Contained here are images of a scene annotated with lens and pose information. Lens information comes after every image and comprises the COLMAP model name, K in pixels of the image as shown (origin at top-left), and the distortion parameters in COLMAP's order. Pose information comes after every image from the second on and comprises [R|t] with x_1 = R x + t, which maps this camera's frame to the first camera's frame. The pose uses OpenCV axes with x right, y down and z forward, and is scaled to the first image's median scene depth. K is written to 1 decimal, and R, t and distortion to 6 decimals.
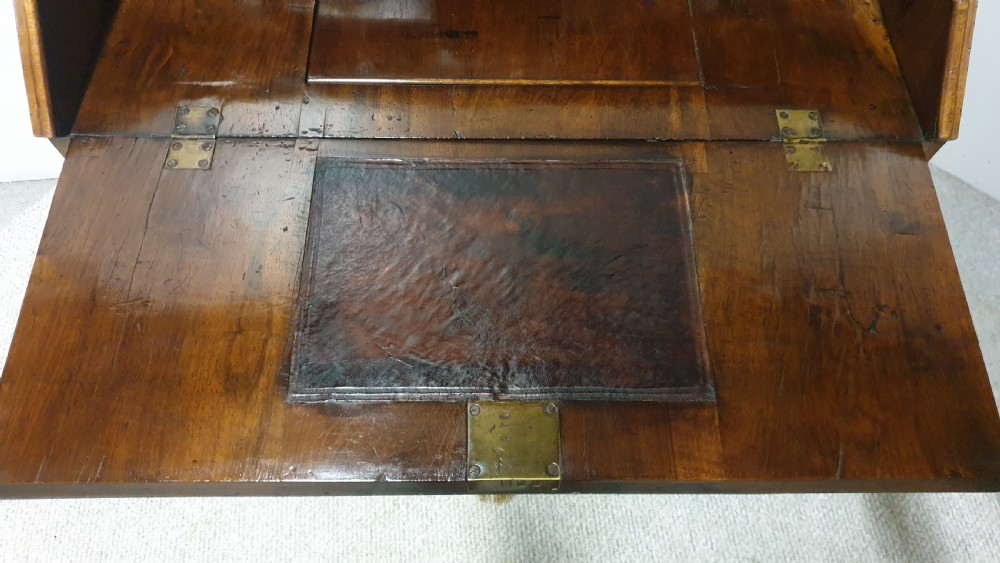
lens RADIAL K [[789.5, 0, 492.1], [0, 789.5, 277.2], [0, 0, 1]] dist [0.012789, -0.012320]
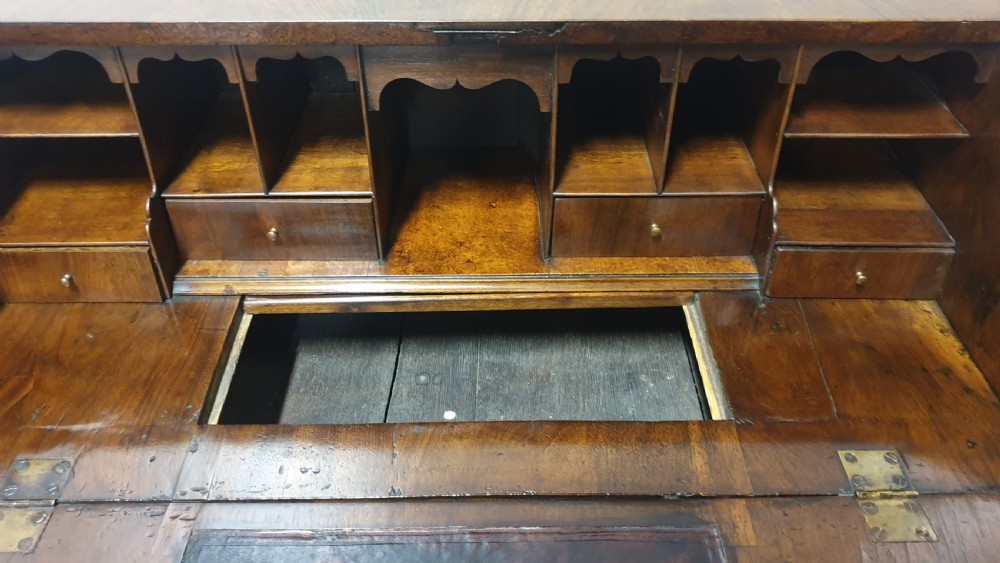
lens RADIAL K [[789.5, 0, 497.5], [0, 789.5, 285.9], [0, 0, 1]] dist [0.012789, -0.012320]
pose [[0.999676, -0.019208, -0.016680, 0.063293], [0.011651, 0.928547, -0.371033, -0.087841], [0.022615, 0.370718, 0.928470, 0.269582]]
